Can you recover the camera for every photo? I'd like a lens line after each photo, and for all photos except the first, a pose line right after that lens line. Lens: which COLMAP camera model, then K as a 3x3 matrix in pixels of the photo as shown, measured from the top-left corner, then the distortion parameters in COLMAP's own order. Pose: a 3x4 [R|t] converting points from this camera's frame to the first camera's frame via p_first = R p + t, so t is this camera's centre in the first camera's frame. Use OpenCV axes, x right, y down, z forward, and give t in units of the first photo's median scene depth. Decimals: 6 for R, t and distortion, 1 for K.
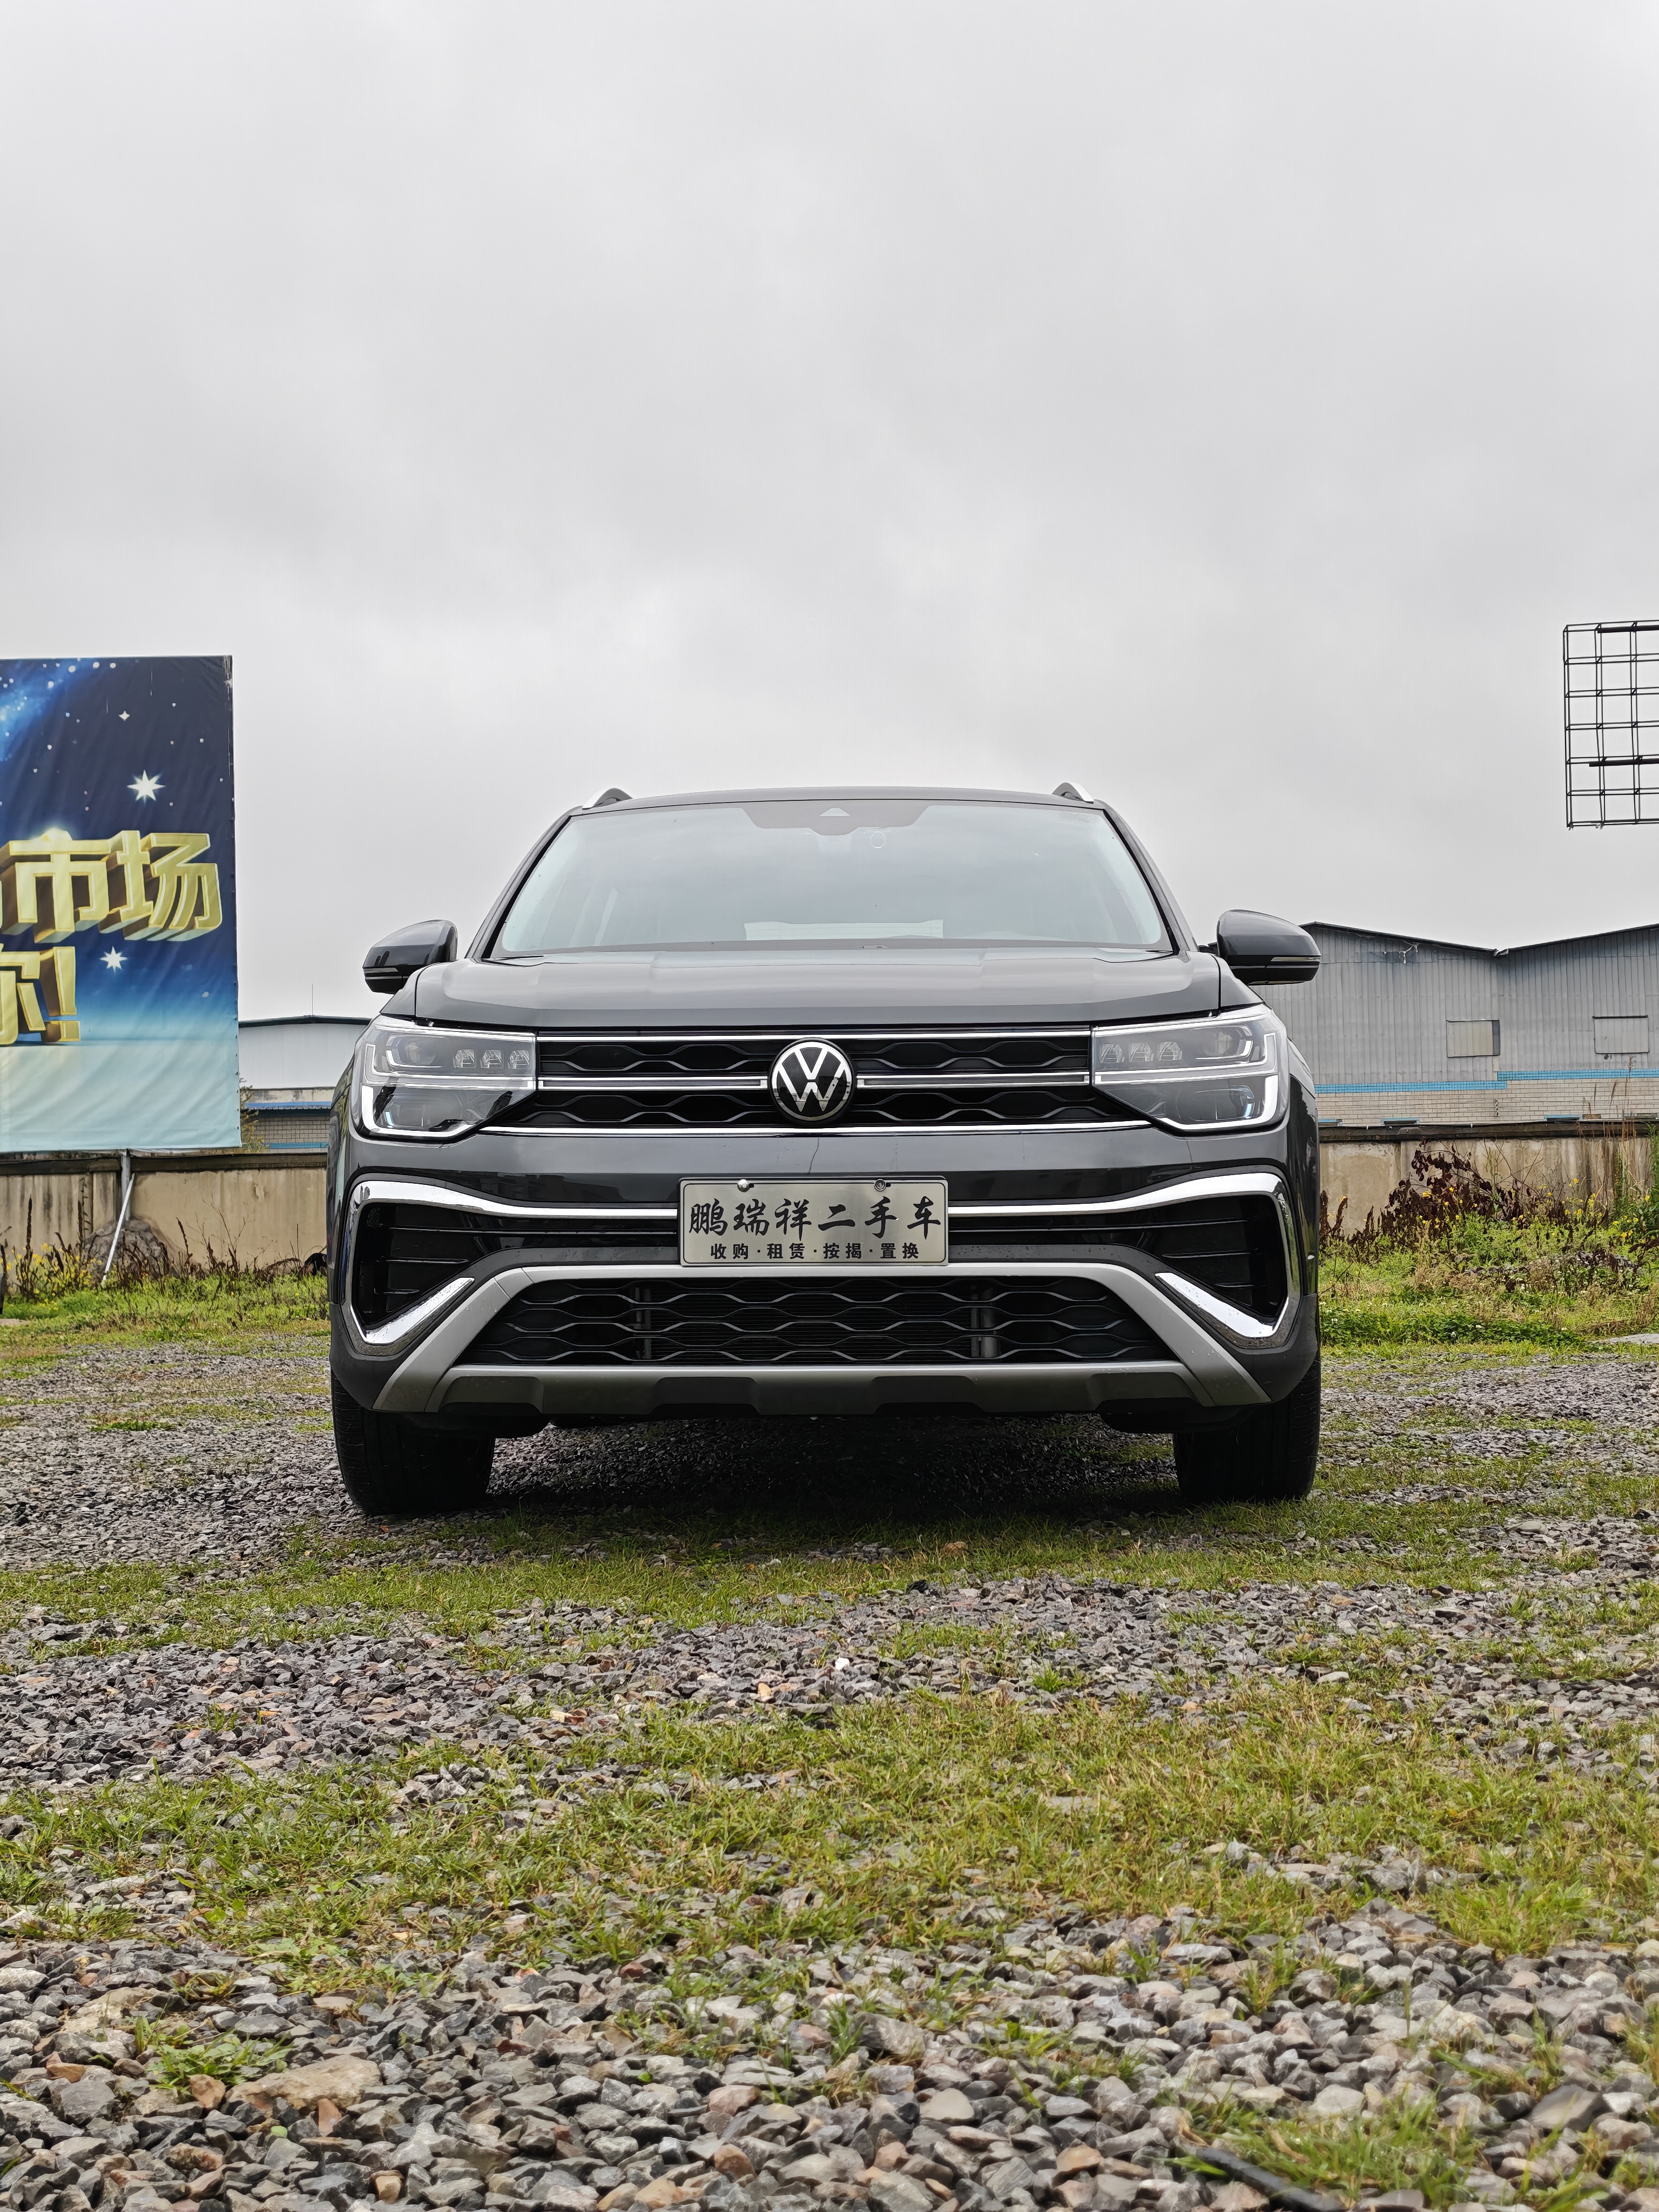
lens RADIAL K [[2989.0, 0, 829.5], [0, 2989.0, 1106.0], [0, 0, 1]] dist [0.163523, -0.027820]
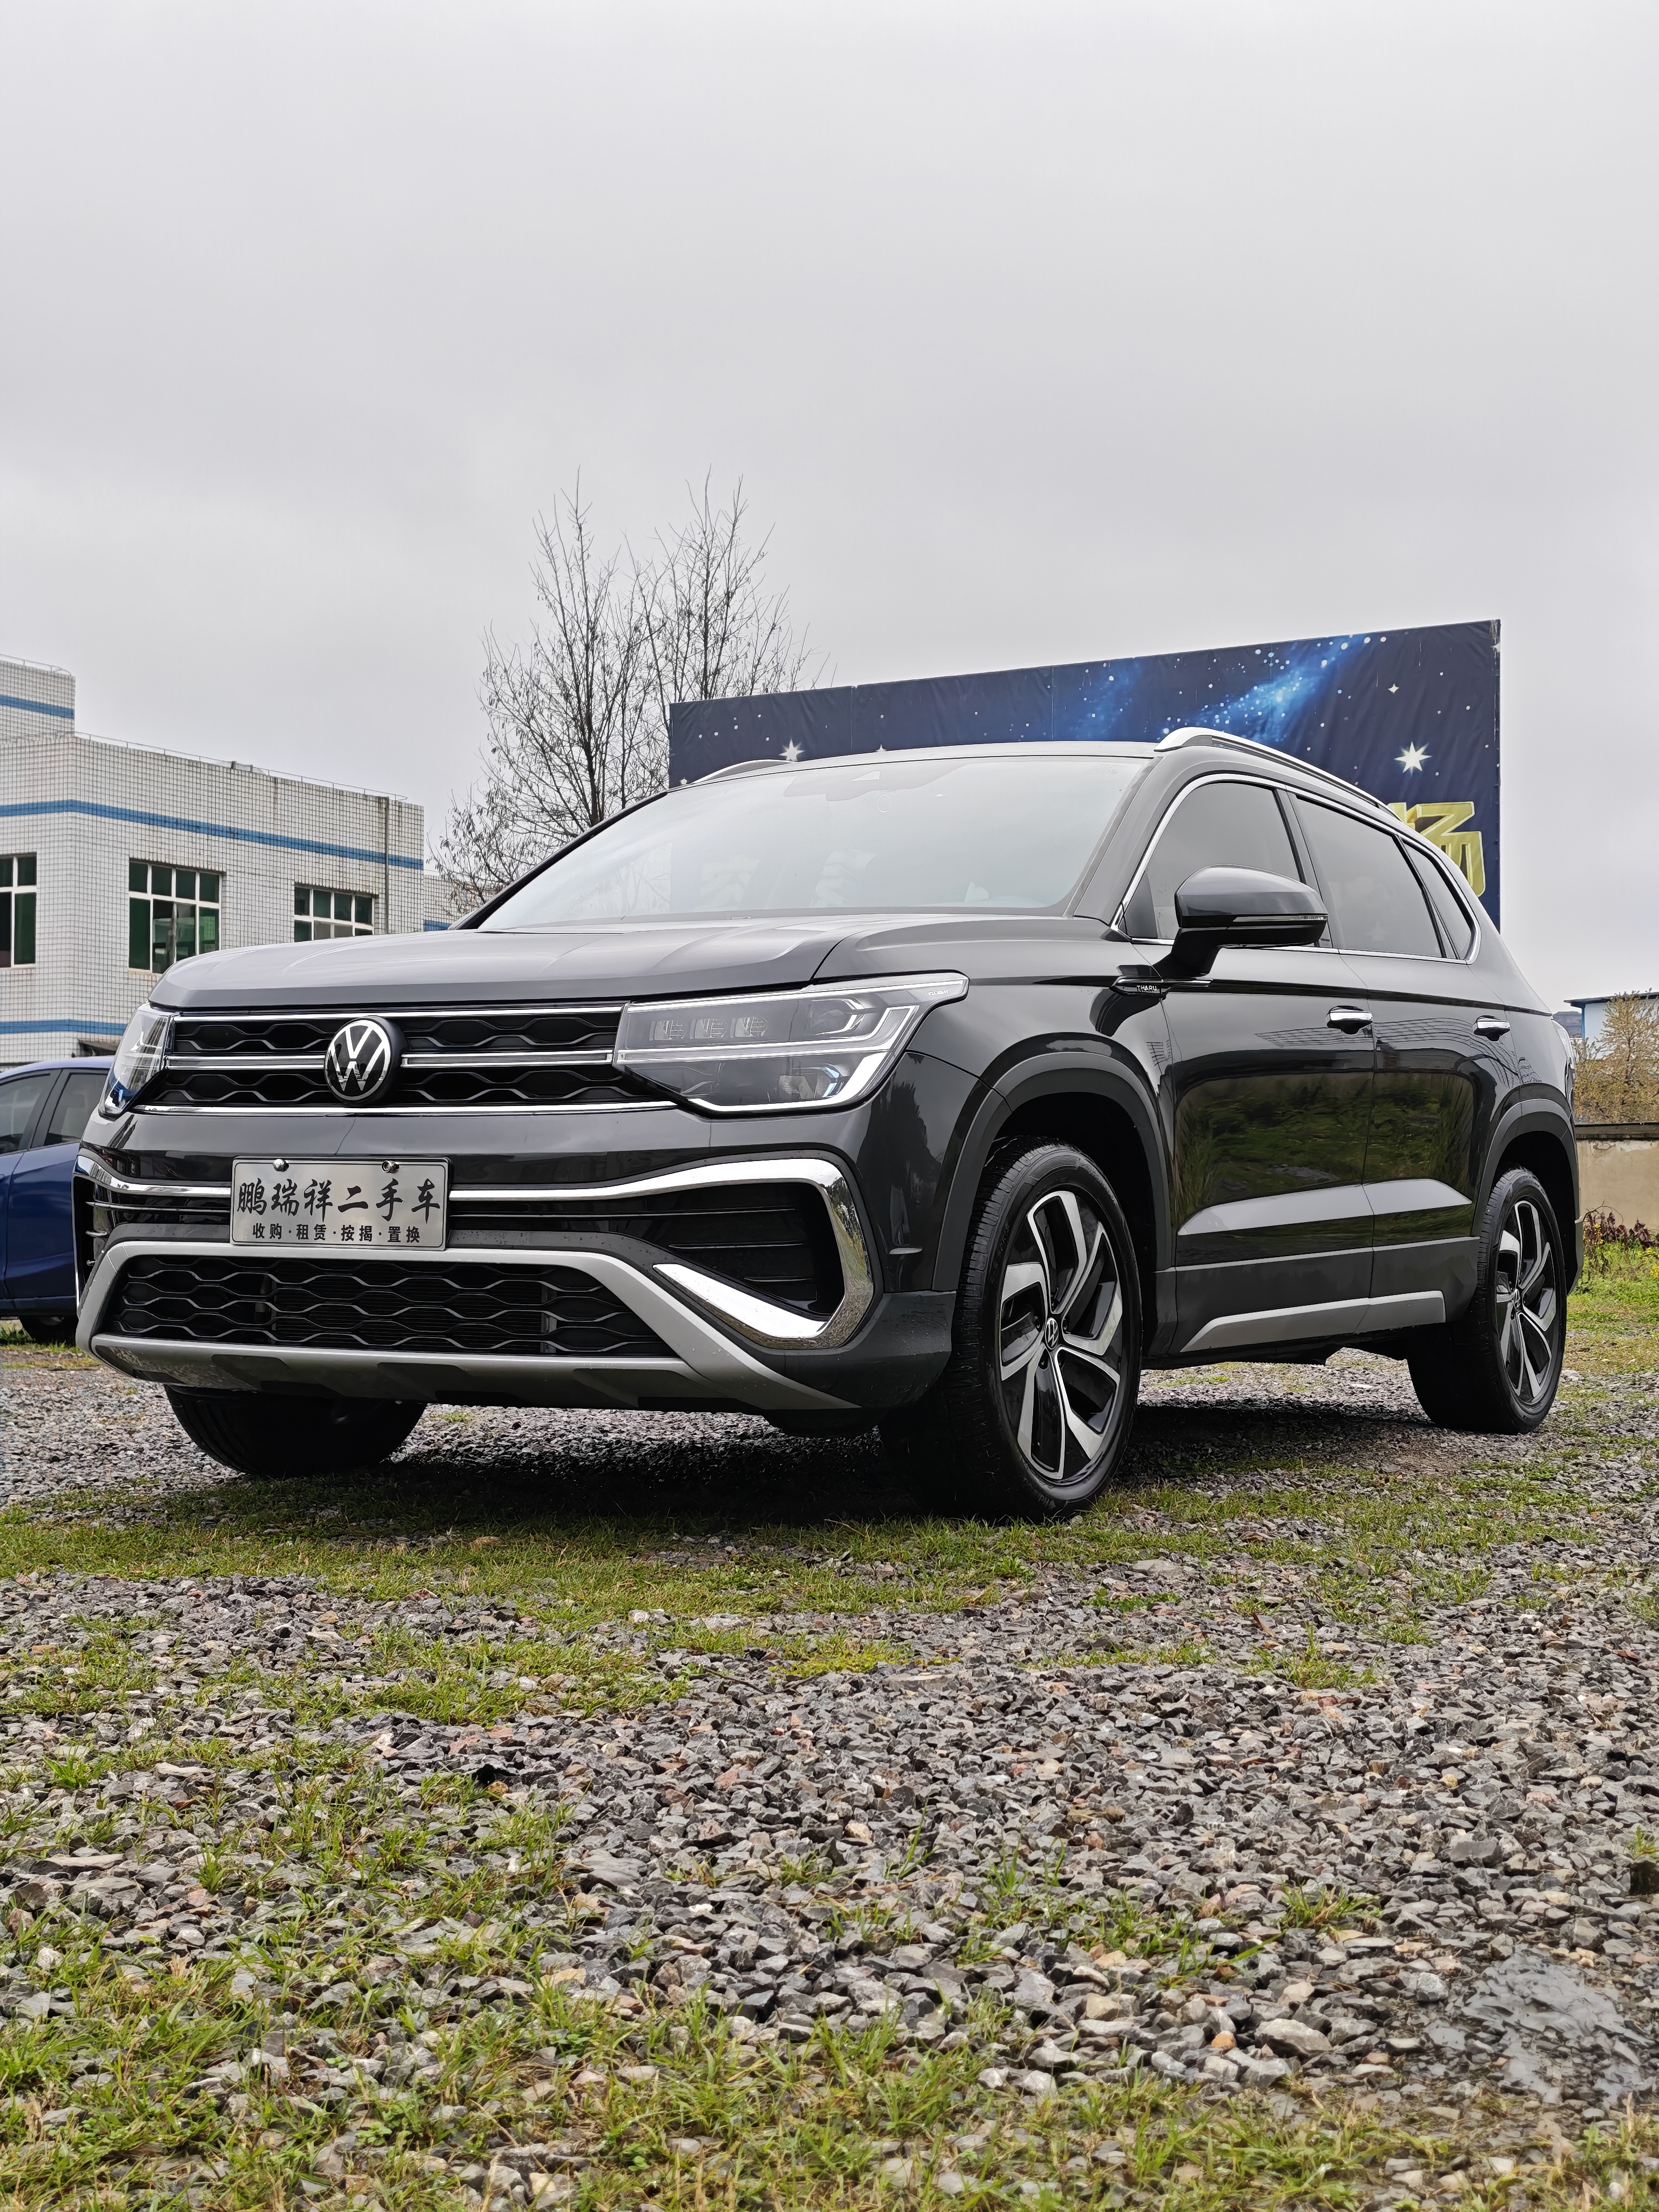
lens RADIAL K [[2989.0, 0, 829.5], [0, 2989.0, 1106.0], [0, 0, 1]] dist [0.163523, -0.027820]
pose [[0.897933, 0.005551, -0.440097, 0.568510], [-0.001030, 0.999944, 0.010510, -0.003752], [0.440131, -0.008984, 0.897889, 0.181584]]
